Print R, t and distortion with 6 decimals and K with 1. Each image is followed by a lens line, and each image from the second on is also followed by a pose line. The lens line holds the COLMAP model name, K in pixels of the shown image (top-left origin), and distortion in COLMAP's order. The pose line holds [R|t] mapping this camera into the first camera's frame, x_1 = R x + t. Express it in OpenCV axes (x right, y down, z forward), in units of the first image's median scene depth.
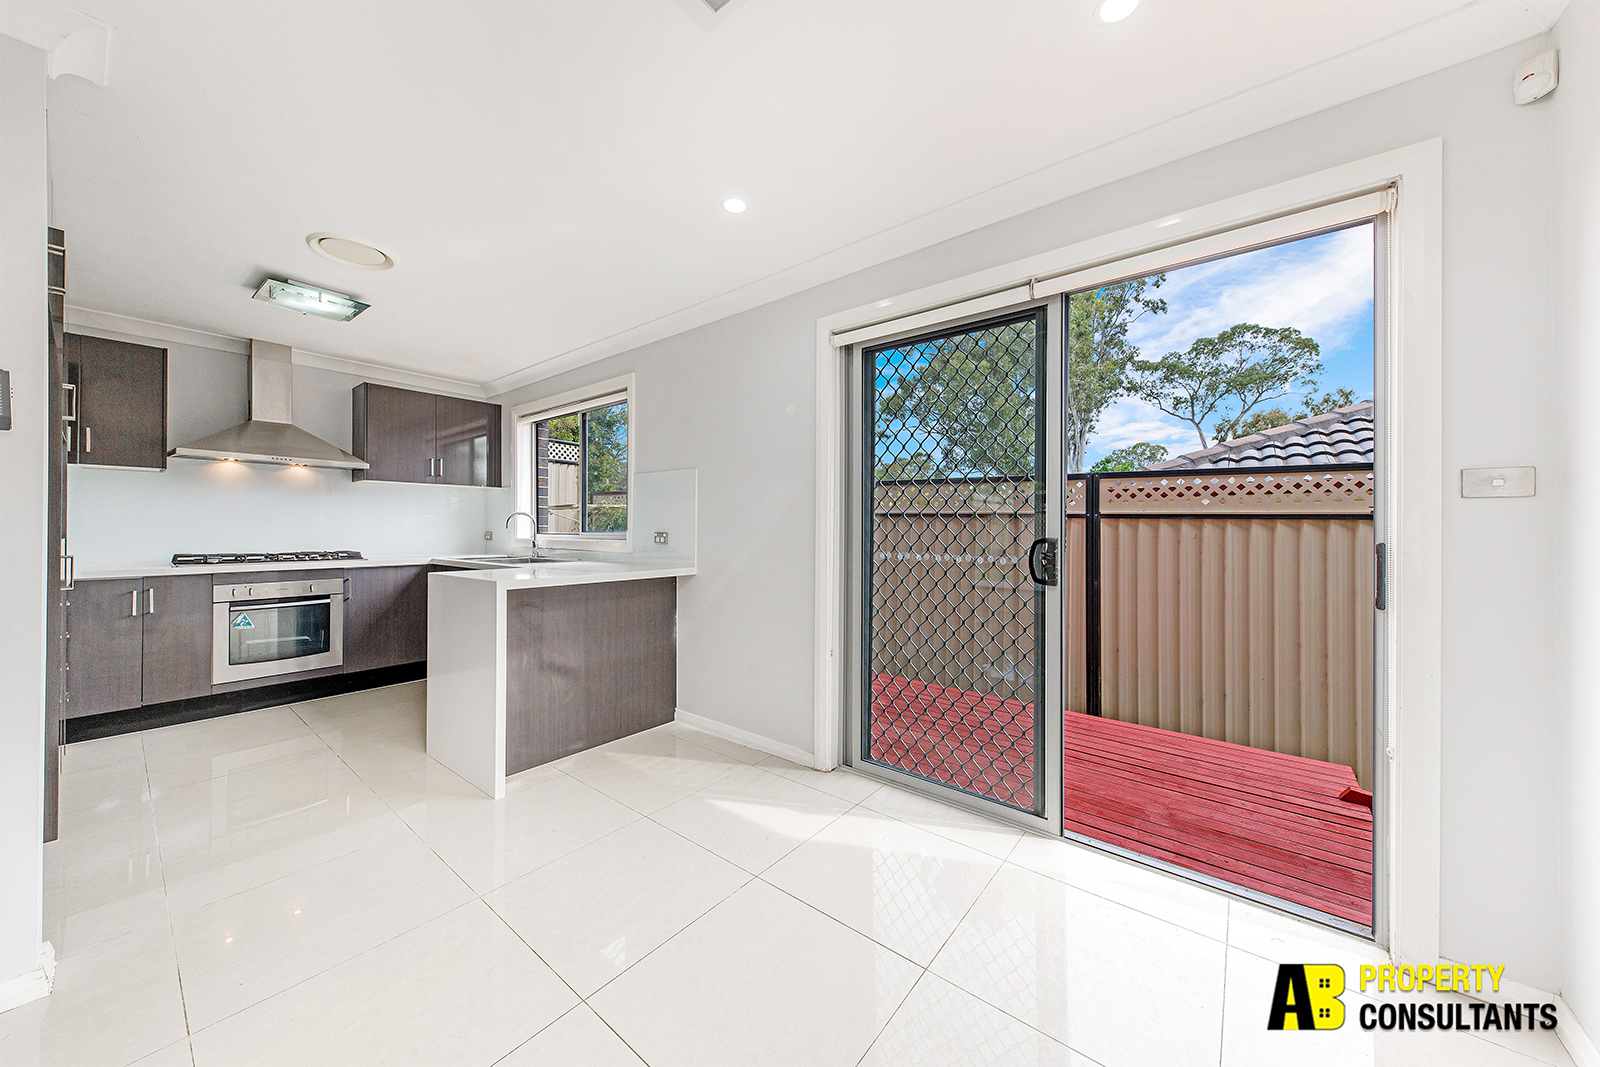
lens RADIAL K [[553.0, 0, 813.4], [0, 553.0, 525.0], [0, 0, 1]] dist [-0.001782, -0.001418]
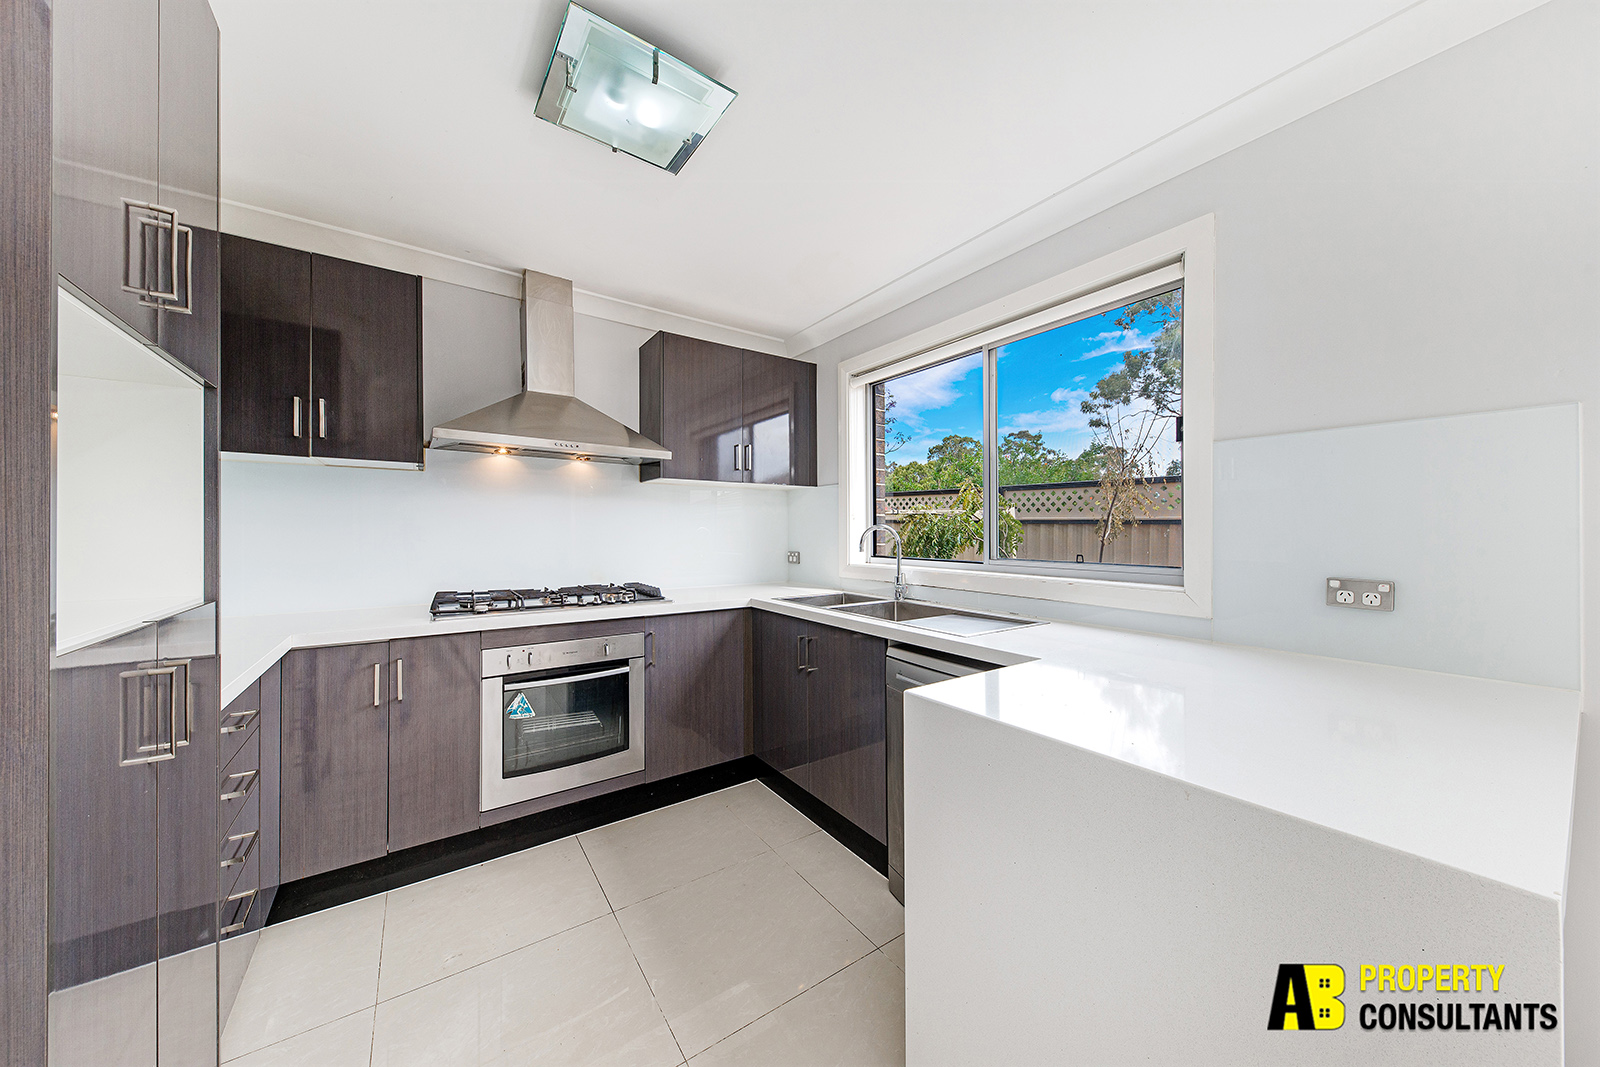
lens RADIAL K [[553.0, 0, 802.8], [0, 553.0, 530.4], [0, 0, 1]] dist [-0.001782, -0.001418]
pose [[0.951654, -0.000570, -0.307170, -0.500798], [0.002160, 0.999986, 0.004835, -0.022741], [0.307163, -0.005264, 0.951642, 0.469445]]
